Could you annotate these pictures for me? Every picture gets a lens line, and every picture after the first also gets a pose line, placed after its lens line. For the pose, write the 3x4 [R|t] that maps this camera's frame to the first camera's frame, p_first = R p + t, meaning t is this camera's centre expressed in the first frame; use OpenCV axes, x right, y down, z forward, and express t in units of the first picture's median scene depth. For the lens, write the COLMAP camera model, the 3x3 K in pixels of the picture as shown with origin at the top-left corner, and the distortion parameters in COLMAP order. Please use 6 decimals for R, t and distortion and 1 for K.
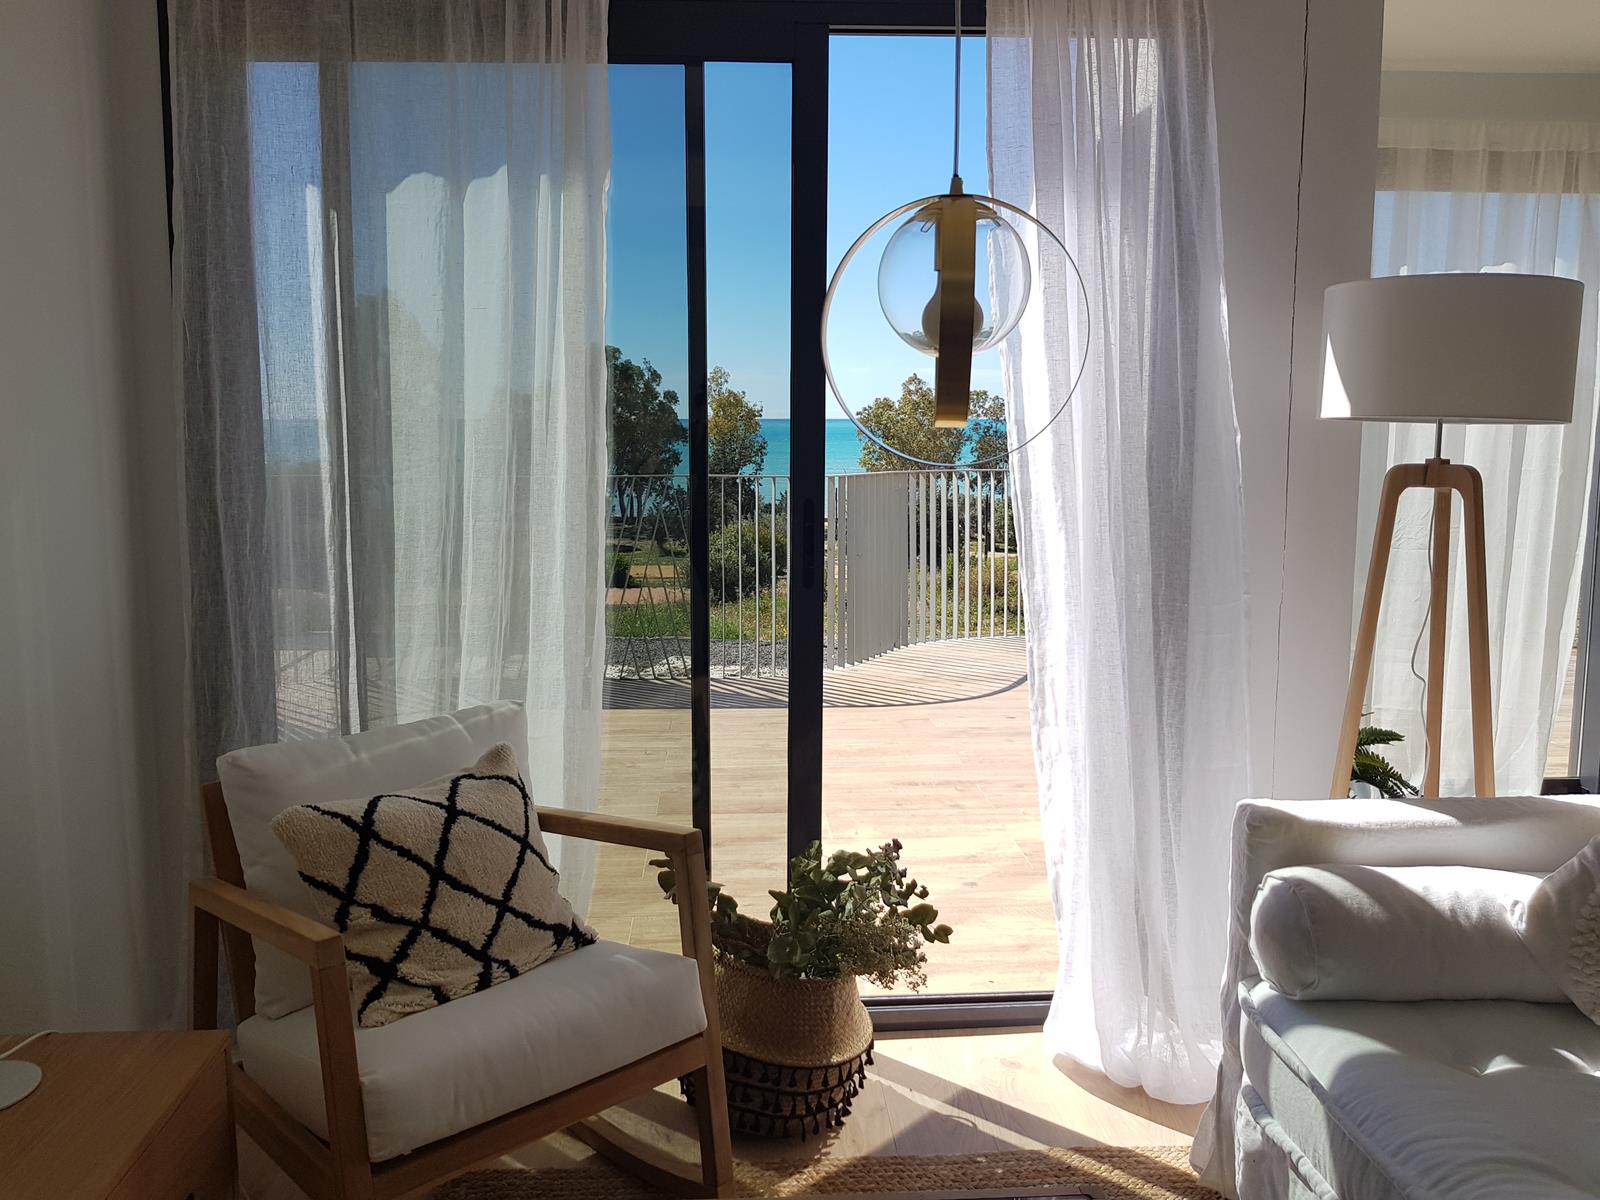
lens RADIAL K [[1224.7, 0, 801.4], [0, 1224.7, 534.6], [0, 0, 1]] dist [0.008829, -0.005232]
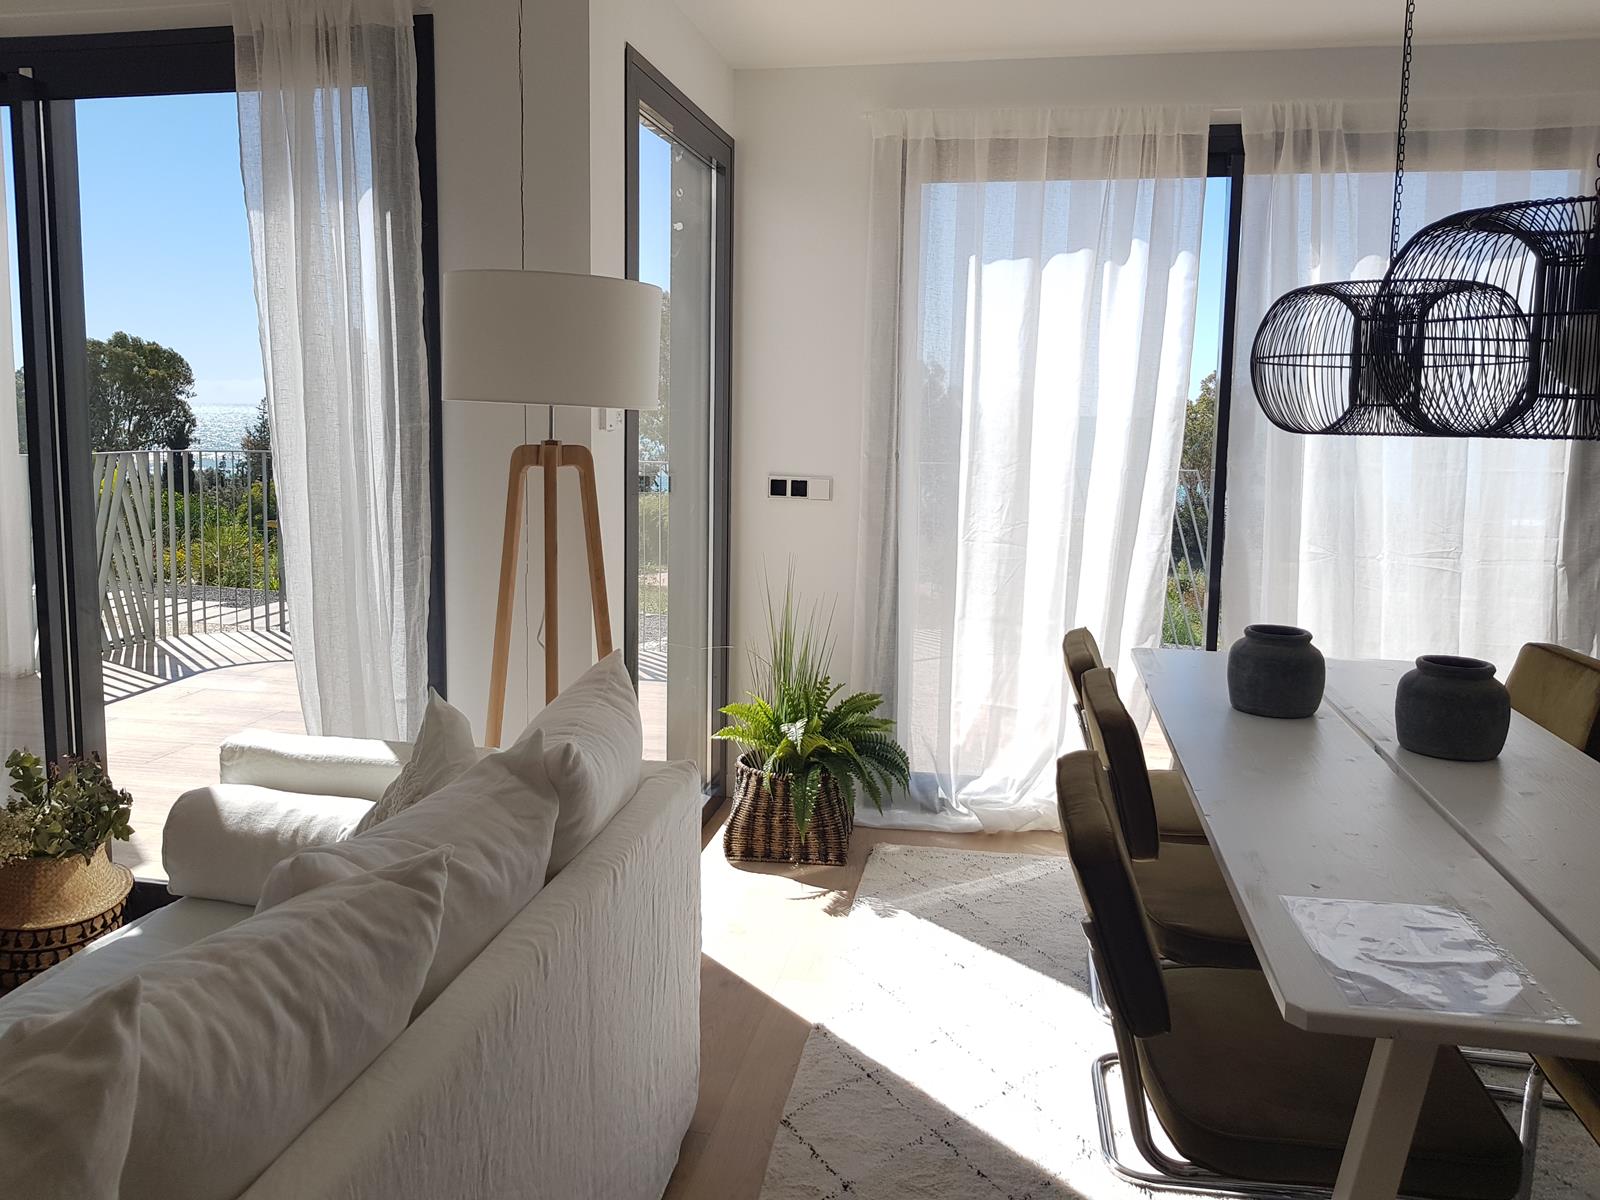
lens RADIAL K [[1224.7, 0, 821.5], [0, 1224.7, 543.2], [0, 0, 1]] dist [0.008829, -0.005232]
pose [[0.972268, 0.040990, -0.230249, 0.996119], [-0.038430, 0.999140, 0.015593, 0.003529], [0.230690, -0.006313, 0.973007, 0.008472]]
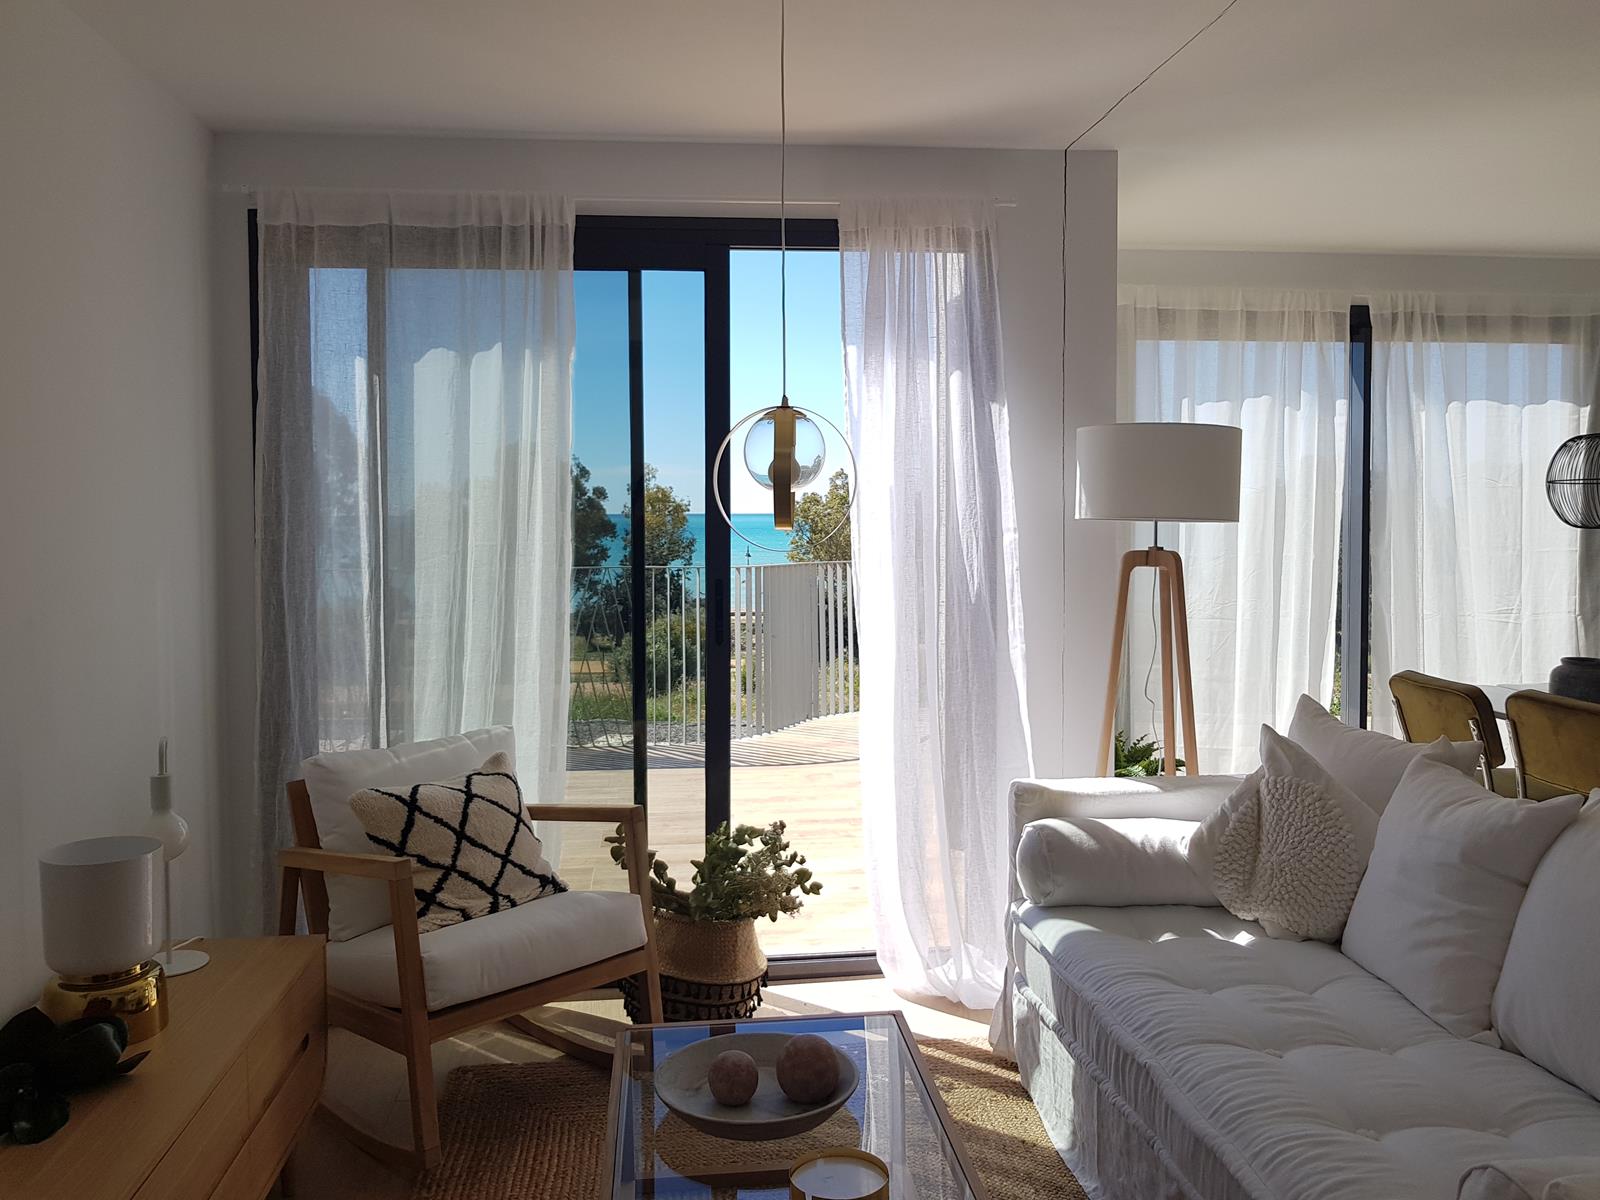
lens RADIAL K [[1224.7, 0, 803.7], [0, 1224.7, 547.4], [0, 0, 1]] dist [0.008829, -0.005232]
pose [[0.998168, -0.007222, 0.060064, 0.019949], [0.011190, 0.997758, -0.065982, 0.029232], [-0.059452, 0.066534, 0.996011, -0.403909]]
